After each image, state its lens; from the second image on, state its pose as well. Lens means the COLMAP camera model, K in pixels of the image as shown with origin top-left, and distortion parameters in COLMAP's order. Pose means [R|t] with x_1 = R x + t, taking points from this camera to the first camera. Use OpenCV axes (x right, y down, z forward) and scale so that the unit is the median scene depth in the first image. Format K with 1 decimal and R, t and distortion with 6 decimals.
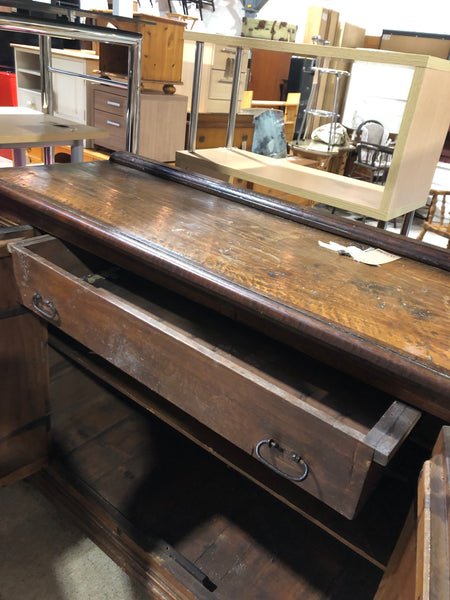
lens RADIAL K [[493.2, 0, 225.0], [0, 493.2, 300.0], [0, 0, 1]] dist [0.026343, -0.007480]
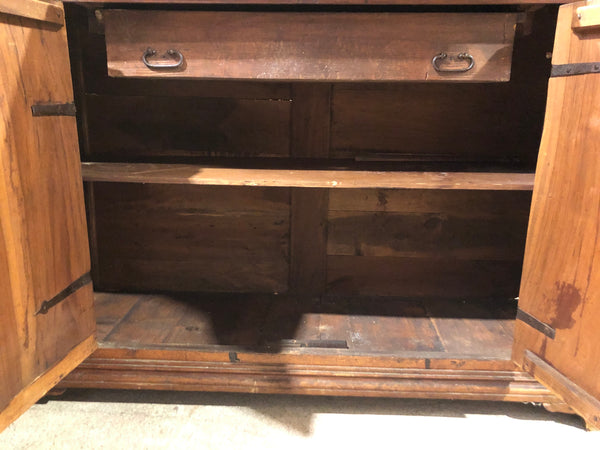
lens RADIAL K [[493.2, 0, 300.0], [0, 493.2, 225.0], [0, 0, 1]] dist [0.026343, -0.007480]
pose [[0.800691, -0.244734, 0.546809, -0.436341], [0.325958, 0.943789, -0.054890, 0.267058], [-0.502639, 0.222187, 0.835456, 0.121861]]
